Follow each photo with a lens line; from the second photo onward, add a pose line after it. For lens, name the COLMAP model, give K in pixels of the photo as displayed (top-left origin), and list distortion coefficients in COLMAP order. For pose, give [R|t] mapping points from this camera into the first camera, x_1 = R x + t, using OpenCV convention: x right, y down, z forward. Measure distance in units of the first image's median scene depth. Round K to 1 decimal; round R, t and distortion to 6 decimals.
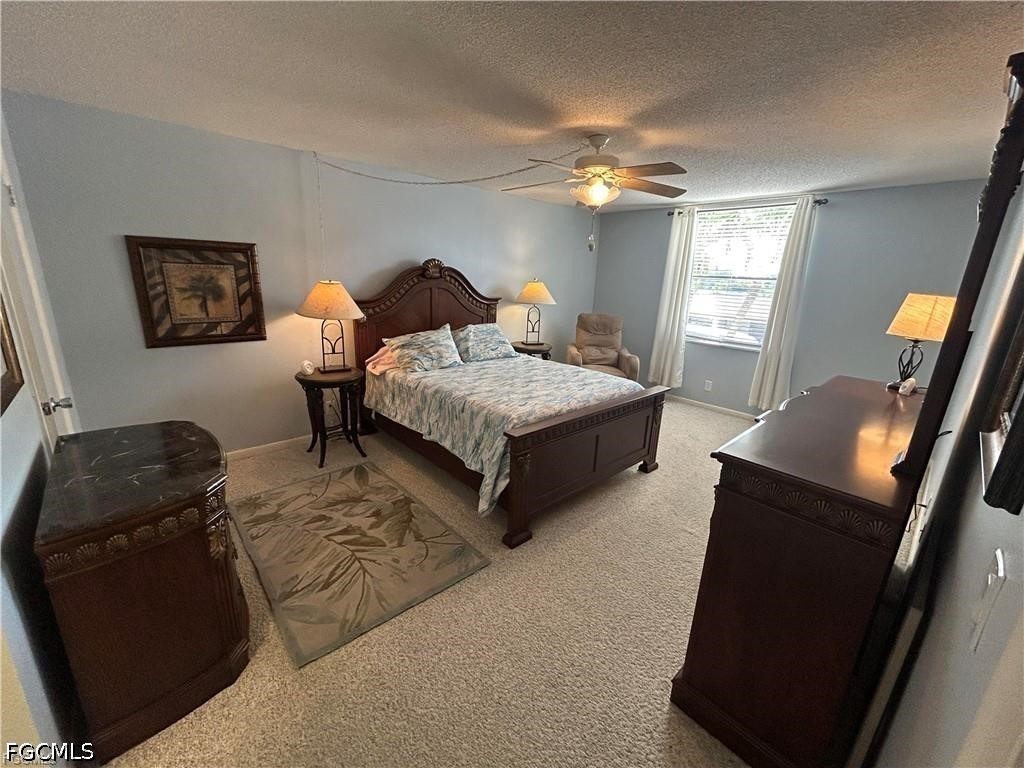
lens RADIAL K [[412.9, 0, 508.5], [0, 412.9, 384.2], [0, 0, 1]] dist [-0.000259, 0.000678]
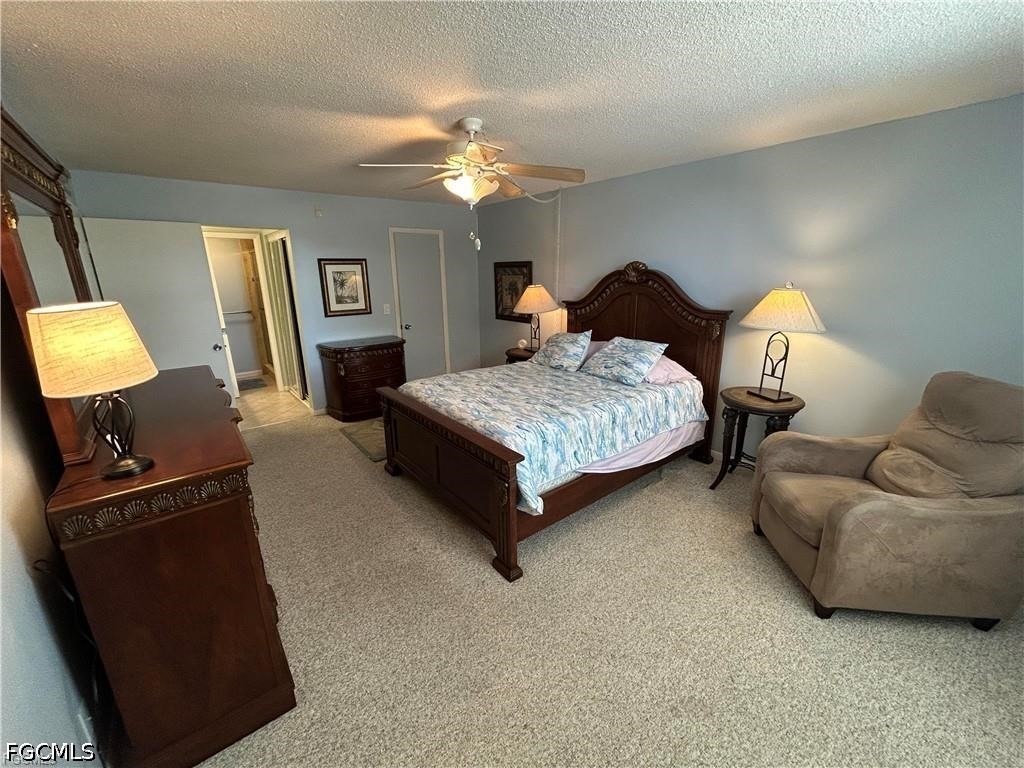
lens RADIAL K [[412.9, 0, 508.5], [0, 412.9, 384.2], [0, 0, 1]] dist [-0.000259, 0.000678]
pose [[-0.051648, 0.233646, -0.970949, 1.052665], [-0.251881, 0.937767, 0.239059, -0.265936], [0.966379, 0.256910, 0.010417, 1.060977]]
